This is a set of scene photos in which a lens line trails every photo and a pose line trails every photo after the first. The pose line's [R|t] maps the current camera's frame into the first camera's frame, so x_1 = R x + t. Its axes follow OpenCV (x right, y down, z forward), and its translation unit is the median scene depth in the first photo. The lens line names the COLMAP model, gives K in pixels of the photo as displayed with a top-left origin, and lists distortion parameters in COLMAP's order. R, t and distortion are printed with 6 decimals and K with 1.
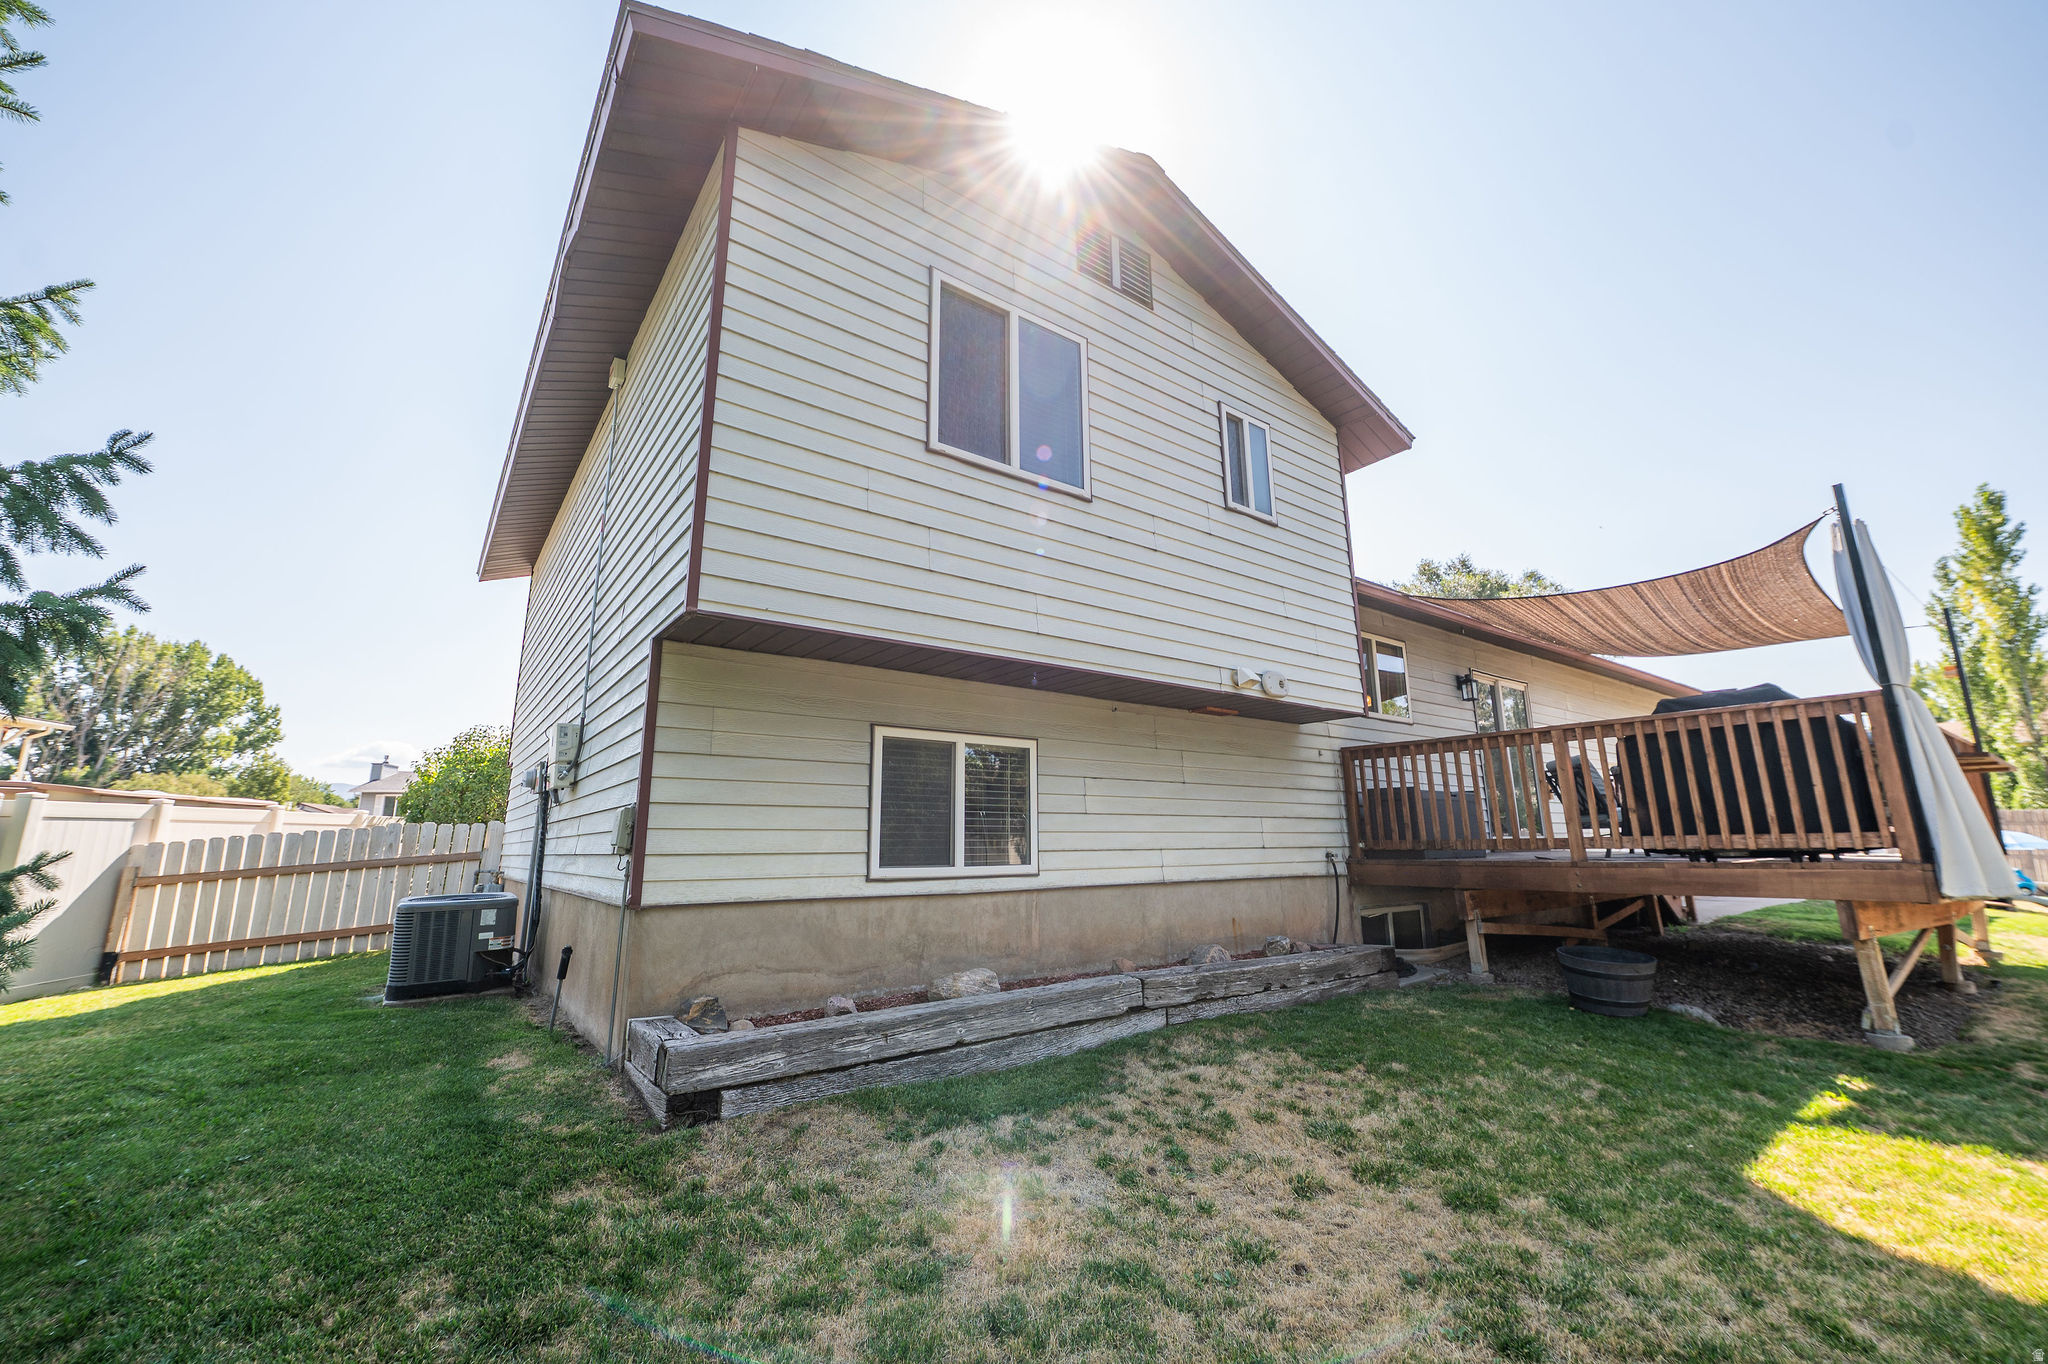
lens RADIAL K [[809.8, 0, 1033.4], [0, 809.8, 676.4], [0, 0, 1]] dist [-0.010270, -0.001716]
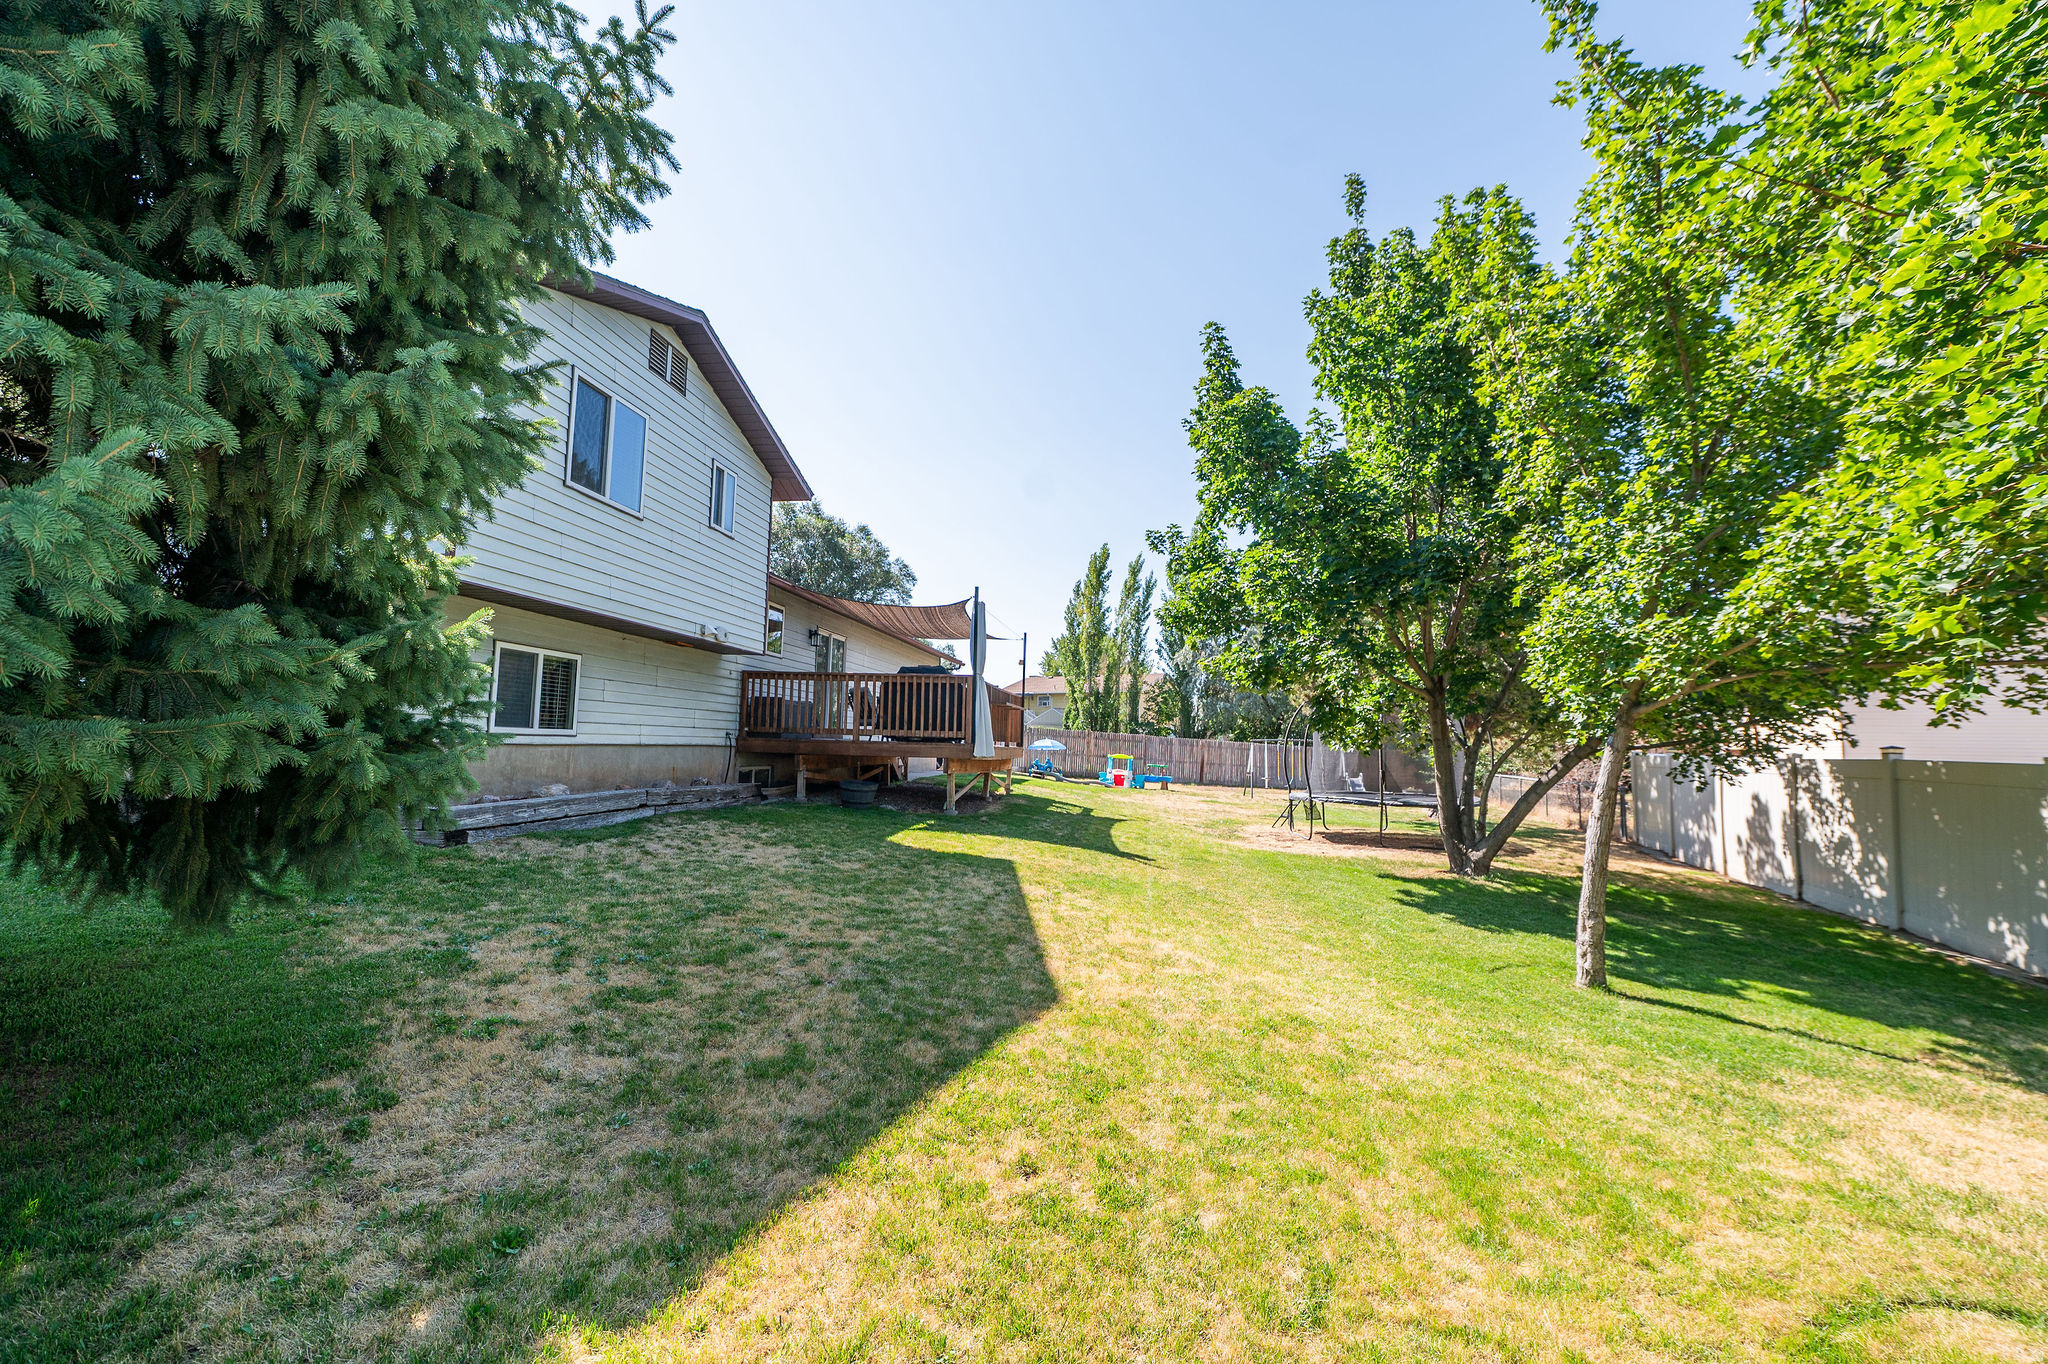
lens RADIAL K [[809.8, 0, 1023.1], [0, 809.8, 680.9], [0, 0, 1]] dist [-0.010270, -0.001716]
pose [[0.708891, 0.083588, 0.700348, -0.458507], [-0.176183, 0.982461, 0.061074, -0.115336], [-0.682959, -0.166684, 0.711184, -0.704620]]
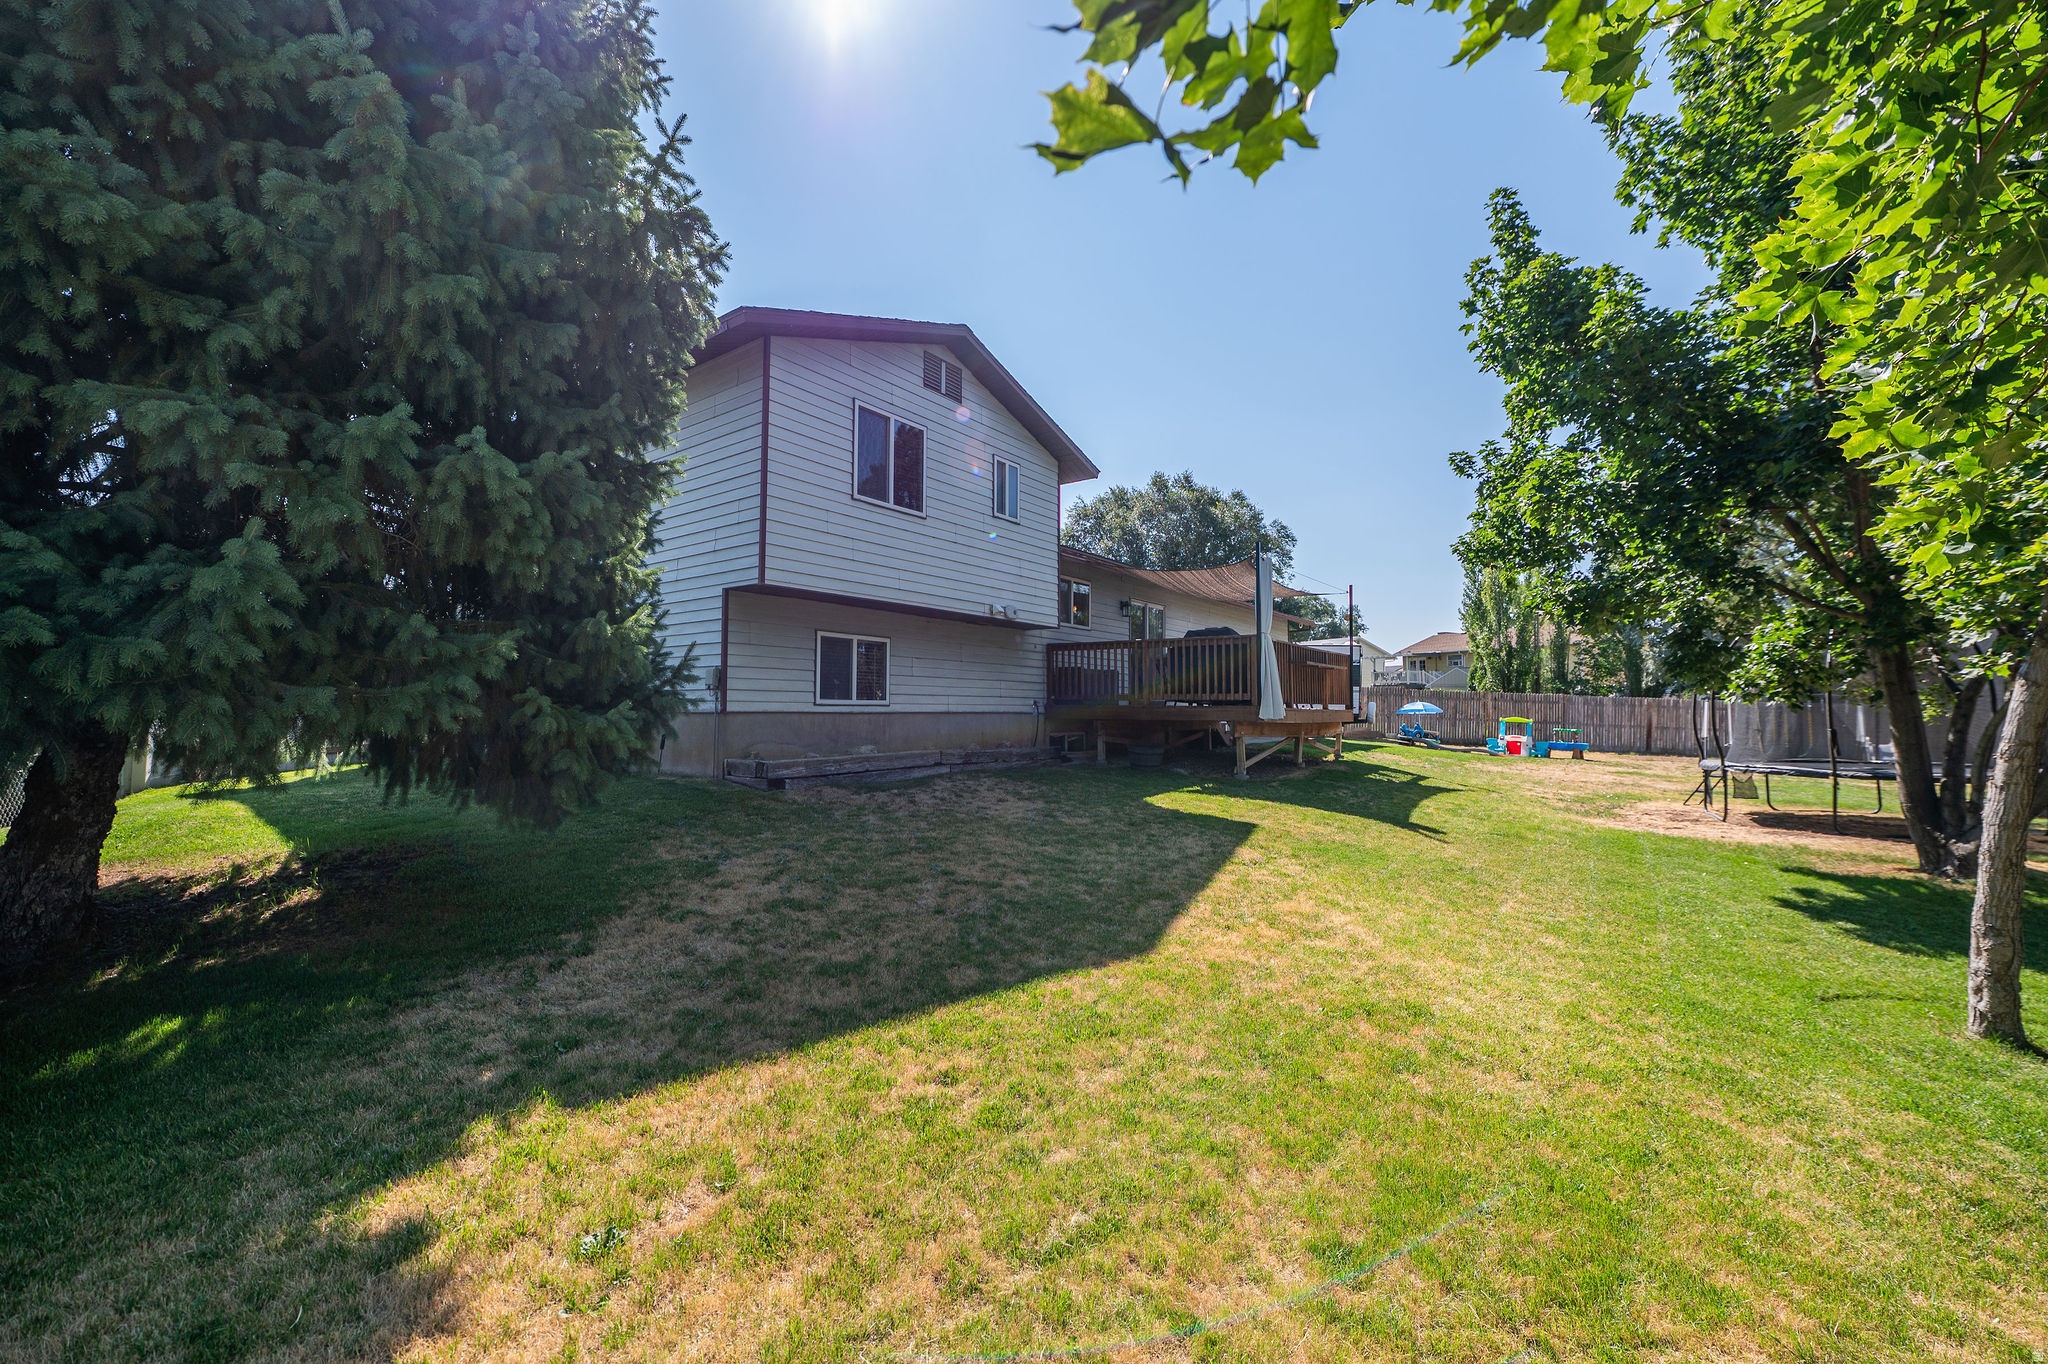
lens RADIAL K [[809.8, 0, 1027.8], [0, 809.8, 674.8], [0, 0, 1]] dist [-0.010270, -0.001716]
pose [[0.957335, 0.027348, 0.287683, -0.217288], [-0.073601, 0.985757, 0.151215, -0.140681], [-0.279450, -0.165938, 0.945713, -0.869352]]
